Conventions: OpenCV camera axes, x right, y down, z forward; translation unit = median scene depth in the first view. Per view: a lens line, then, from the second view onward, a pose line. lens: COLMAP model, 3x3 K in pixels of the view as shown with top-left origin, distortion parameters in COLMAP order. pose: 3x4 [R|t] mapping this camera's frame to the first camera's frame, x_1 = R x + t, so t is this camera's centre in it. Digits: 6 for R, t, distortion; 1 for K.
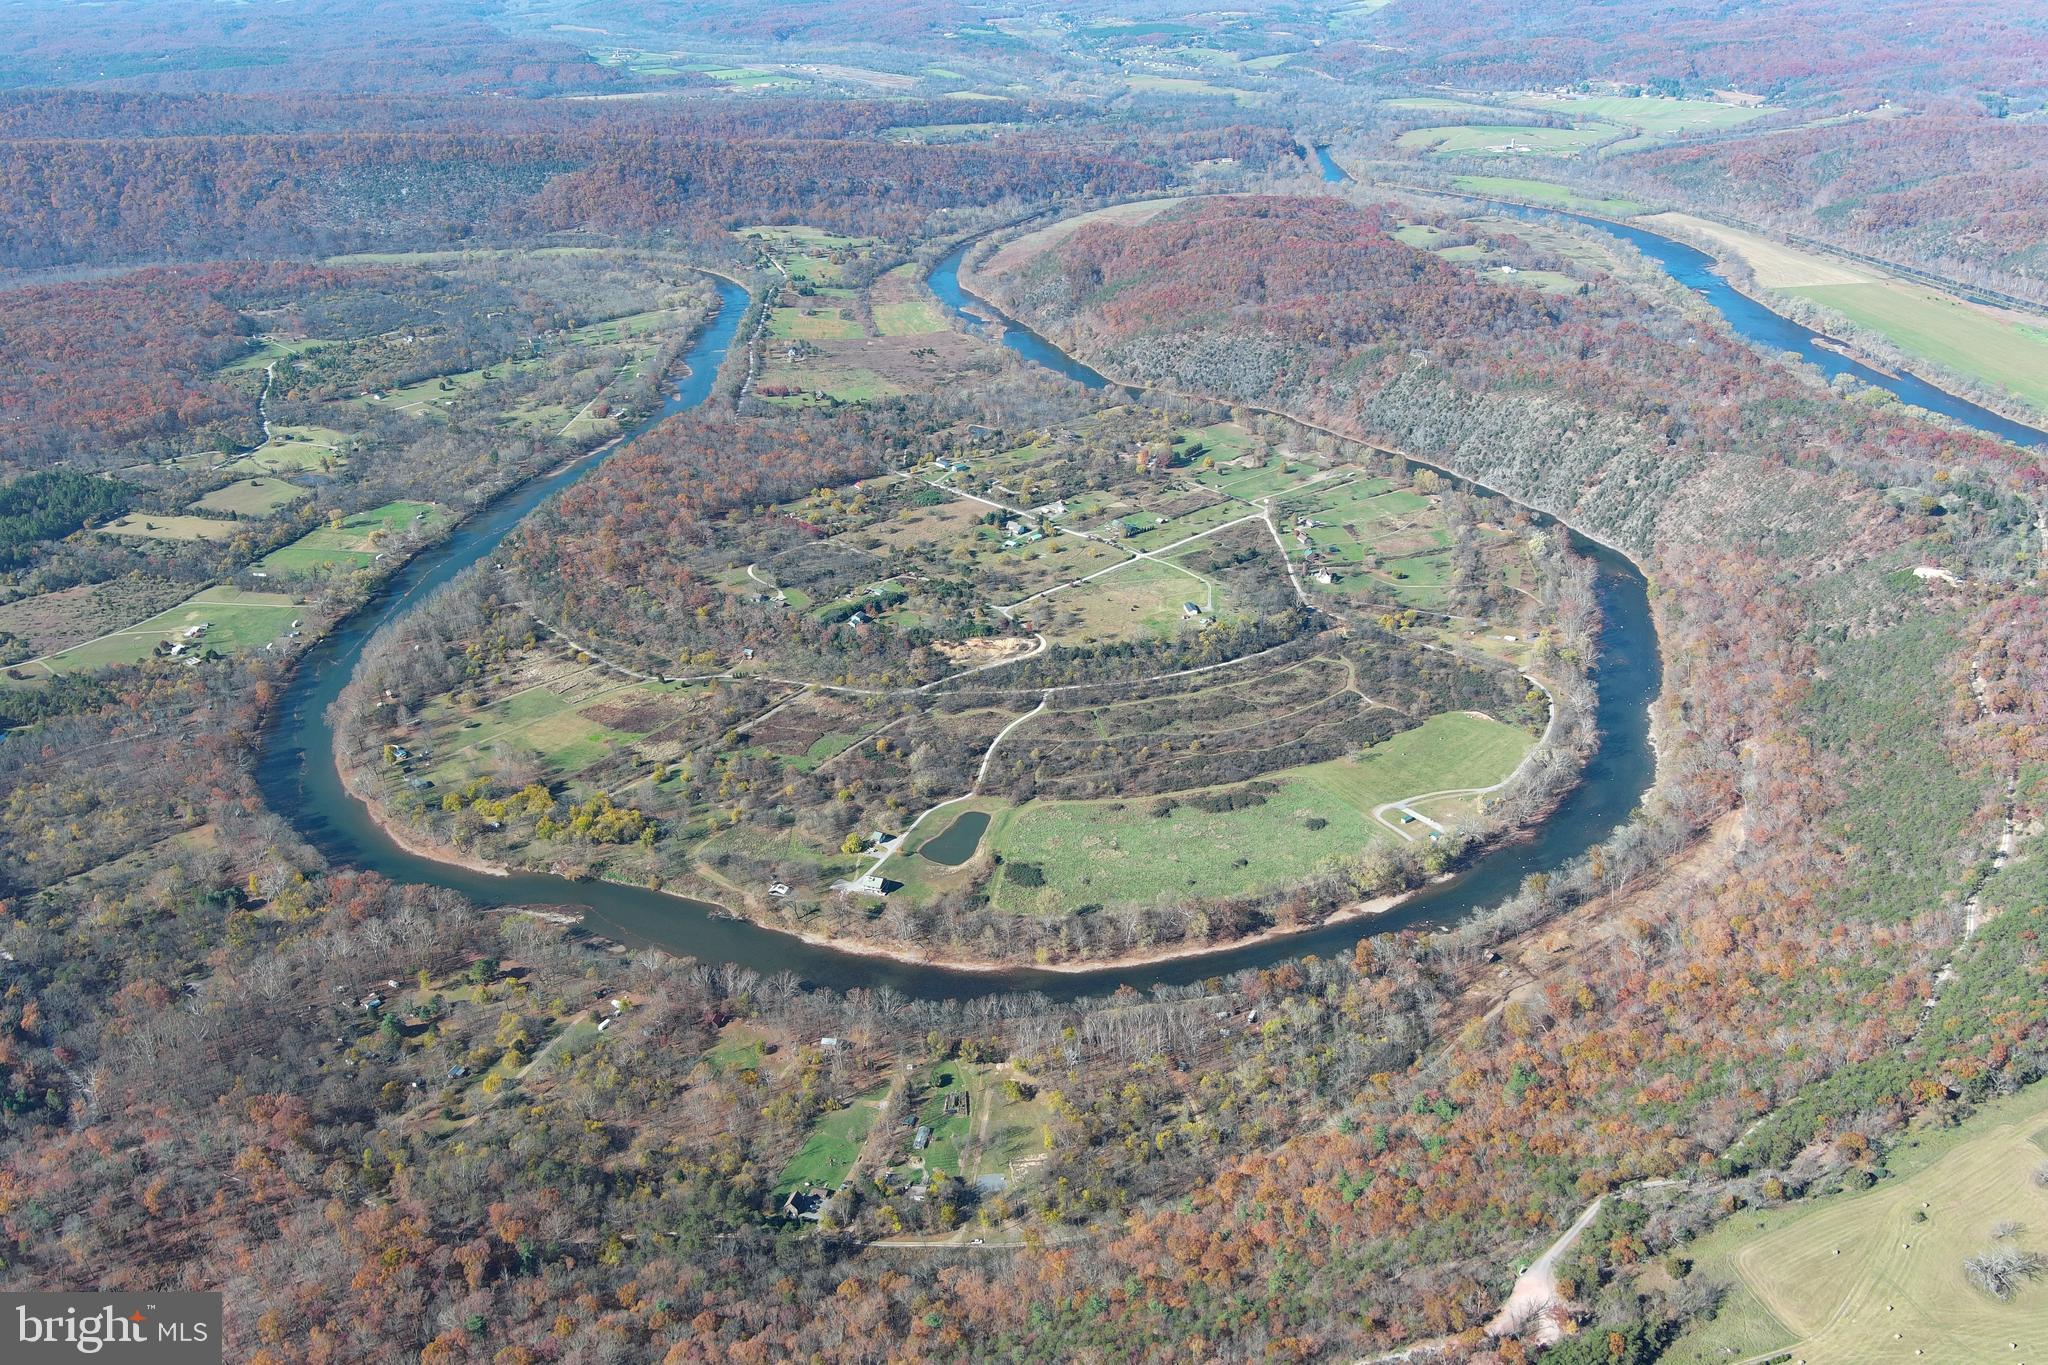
lens RADIAL K [[1580.3, 0, 1022.0], [0, 1580.3, 688.0], [0, 0, 1]] dist [0.044727, -0.068744]
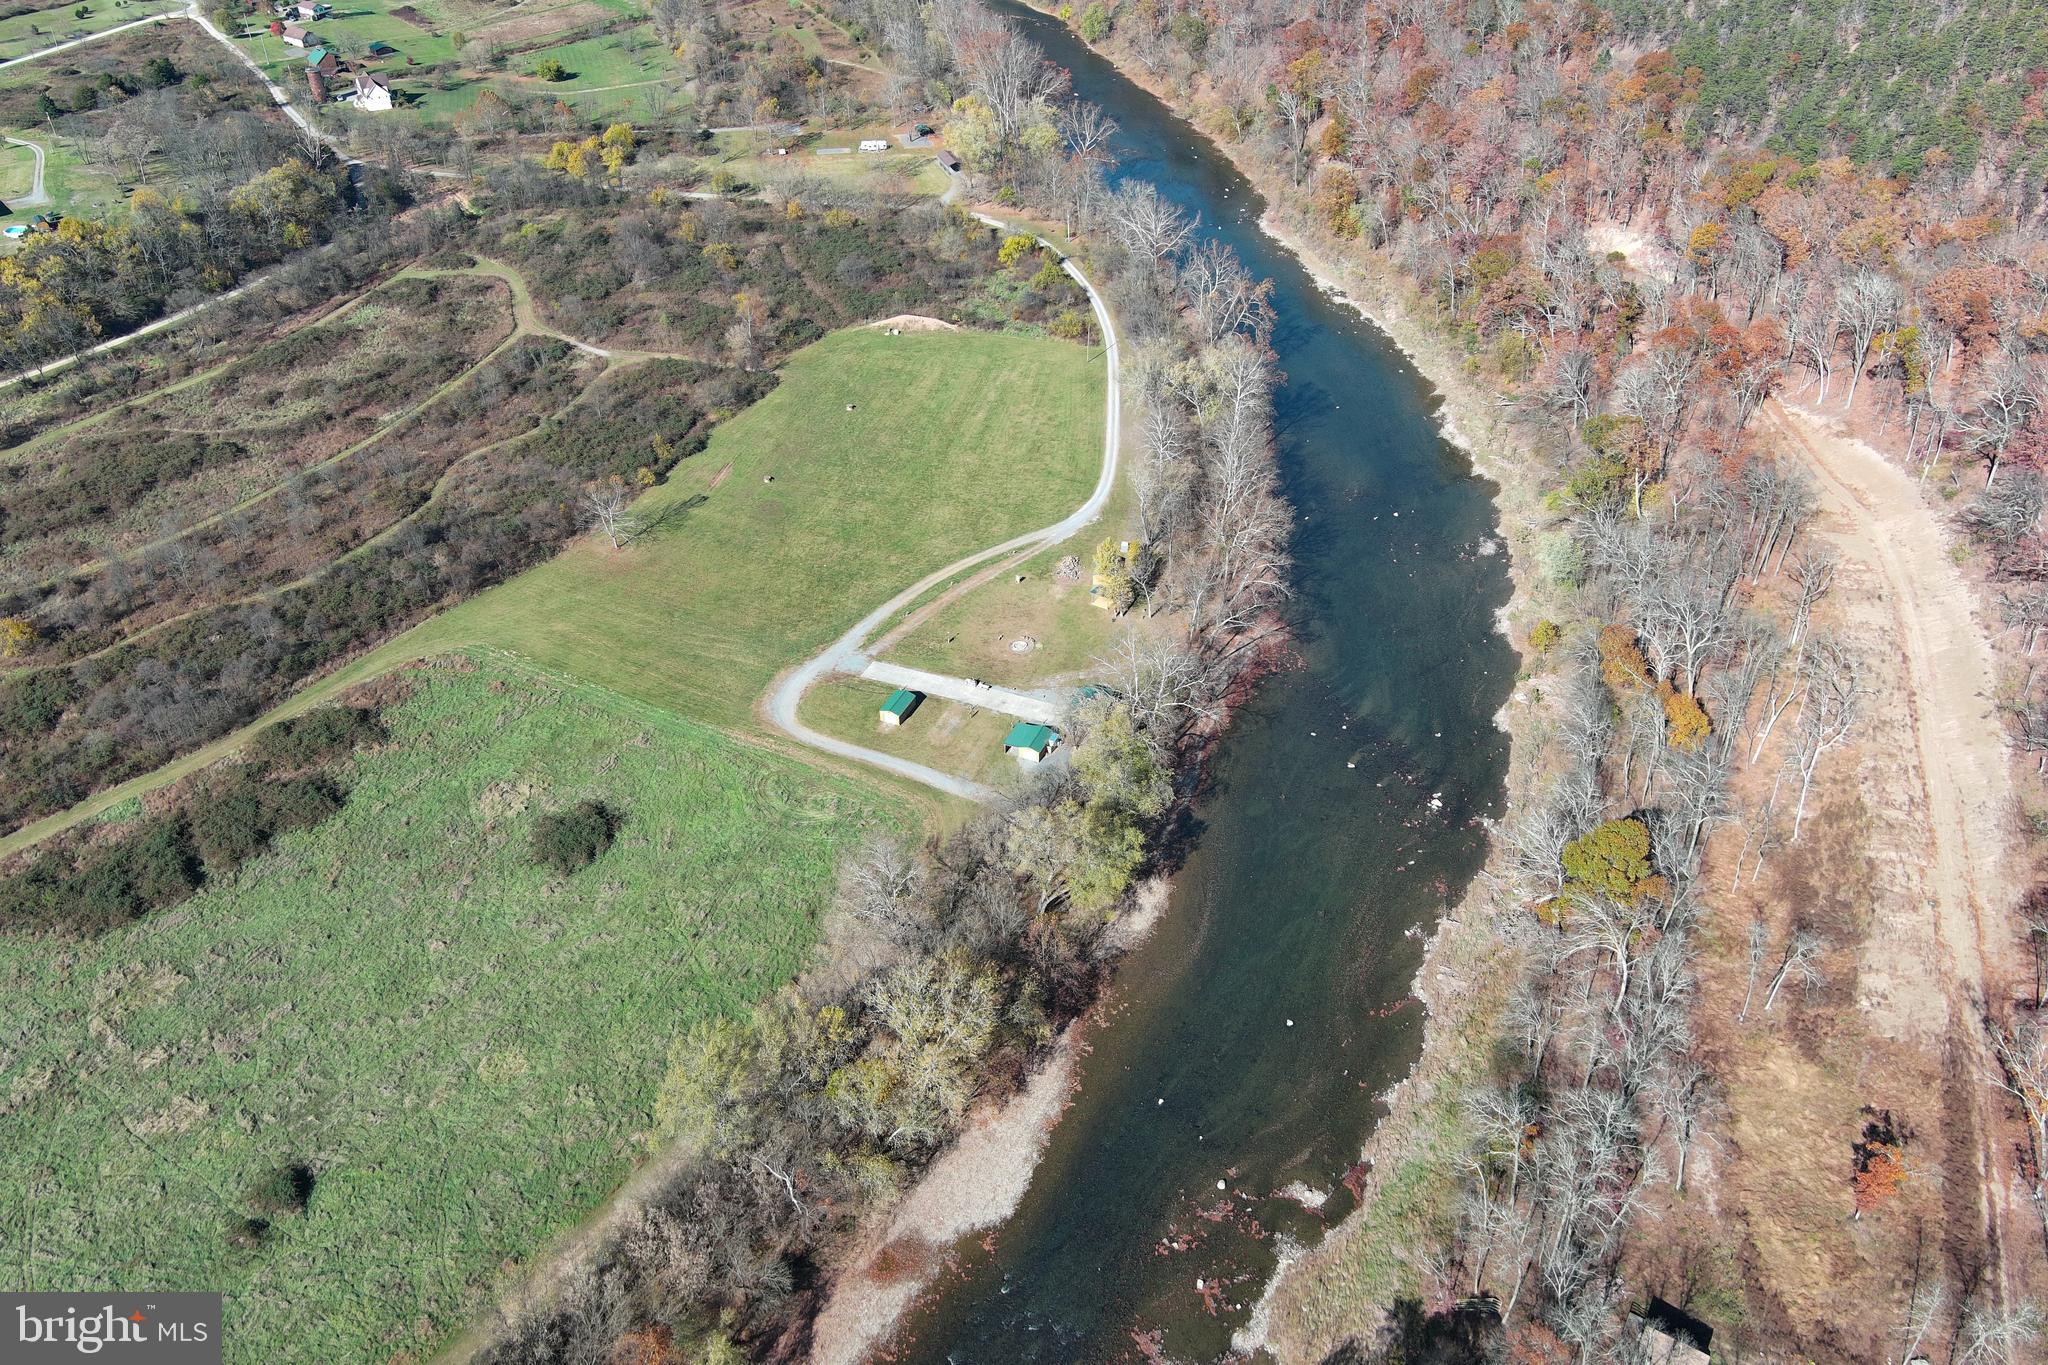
lens RADIAL K [[1580.3, 0, 1022.0], [0, 1580.3, 688.0], [0, 0, 1]] dist [0.044727, -0.068744]
pose [[0.841935, -0.297550, 0.450121, 0.137797], [0.221155, 0.951214, 0.215132, 0.026237], [-0.492174, -0.081581, 0.866666, 0.741532]]
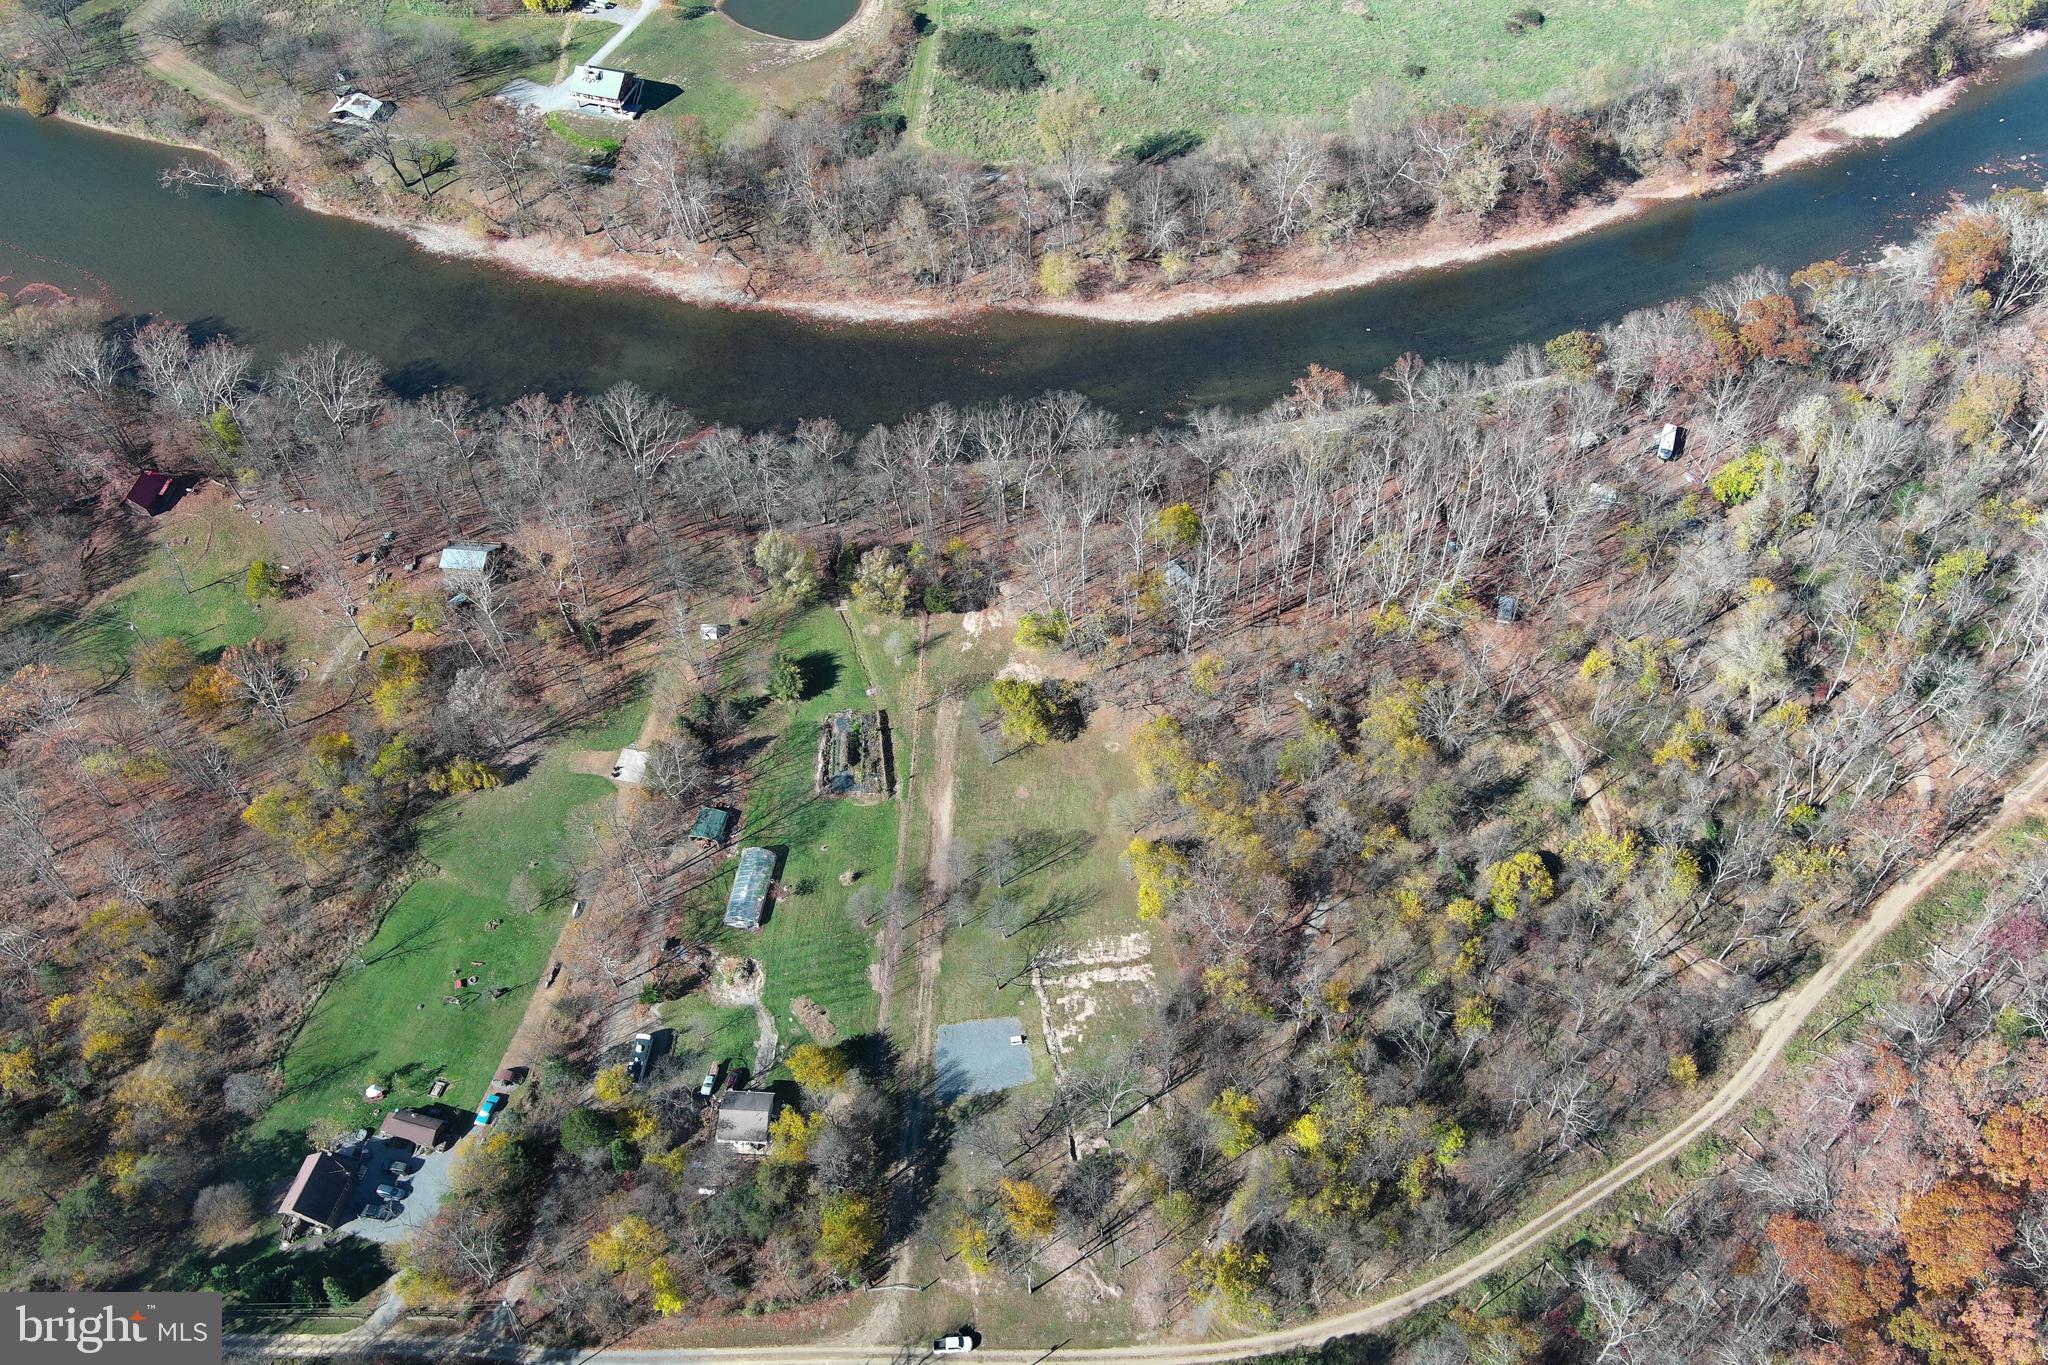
lens RADIAL K [[1583.4, 0, 1021.3], [0, 1583.4, 688.3], [0, 0, 1]] dist [0.017931, -0.009219]
pose [[0.997389, -0.039711, 0.060312, -0.019598], [0.009212, 0.898361, 0.439161, 0.080048], [-0.071621, -0.437459, 0.896382, 0.540829]]
